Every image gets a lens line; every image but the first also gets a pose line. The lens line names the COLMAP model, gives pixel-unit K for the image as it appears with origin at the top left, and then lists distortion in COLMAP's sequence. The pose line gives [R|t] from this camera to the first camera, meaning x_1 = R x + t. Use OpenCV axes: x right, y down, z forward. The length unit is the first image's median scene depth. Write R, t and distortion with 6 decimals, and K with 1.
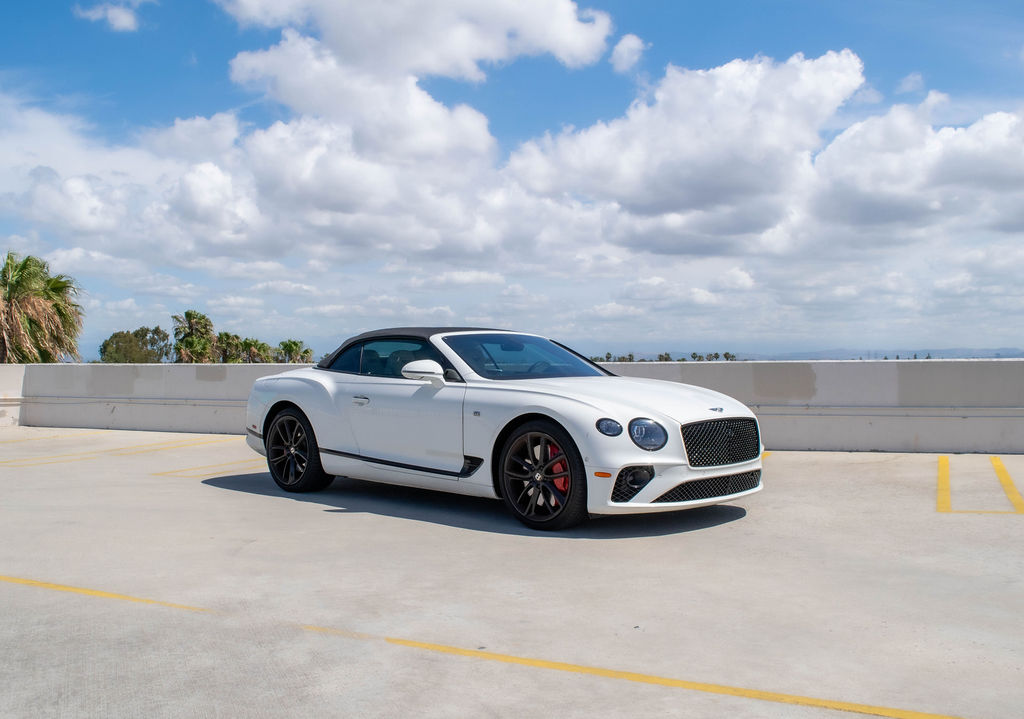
lens RADIAL K [[970.5, 0, 504.0], [0, 970.5, 340.7], [0, 0, 1]] dist [-0.071371, -0.002924]
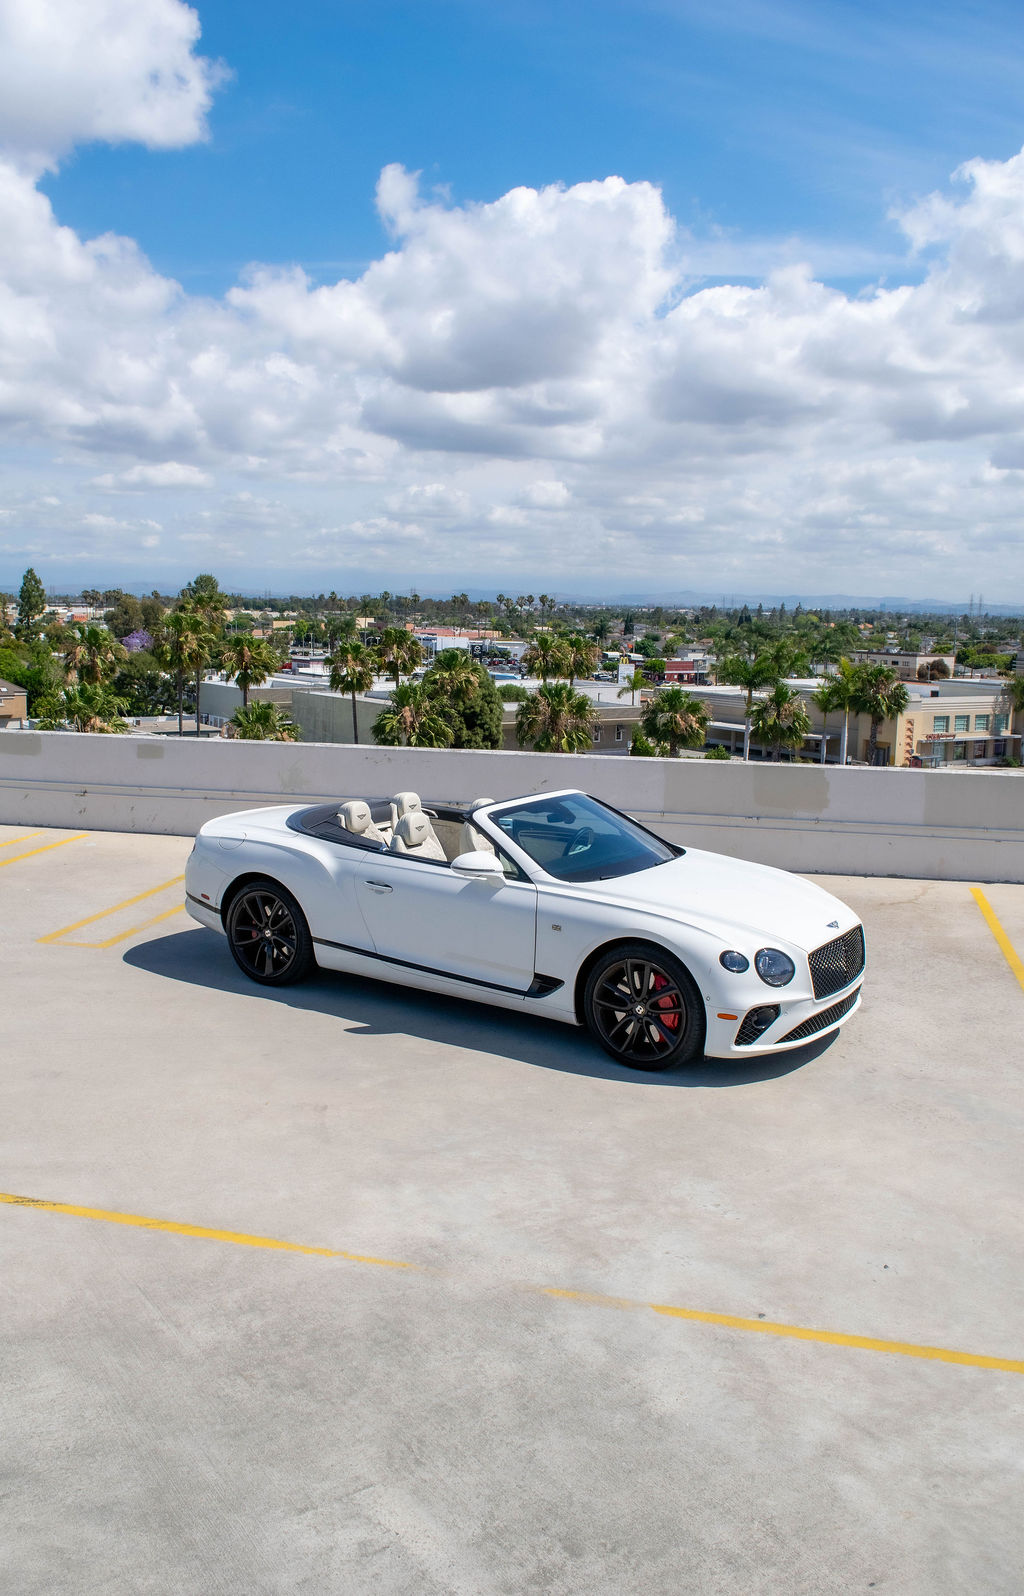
lens RADIAL K [[1309.5, 0, 489.4], [0, 1309.5, 820.4], [0, 0, 1]] dist [-0.070834, 0.003621]
pose [[0.982313, -0.003071, 0.187219, -0.296428], [-0.031960, 0.982443, 0.183803, -0.221206], [-0.184497, -0.186536, 0.964969, -0.057951]]
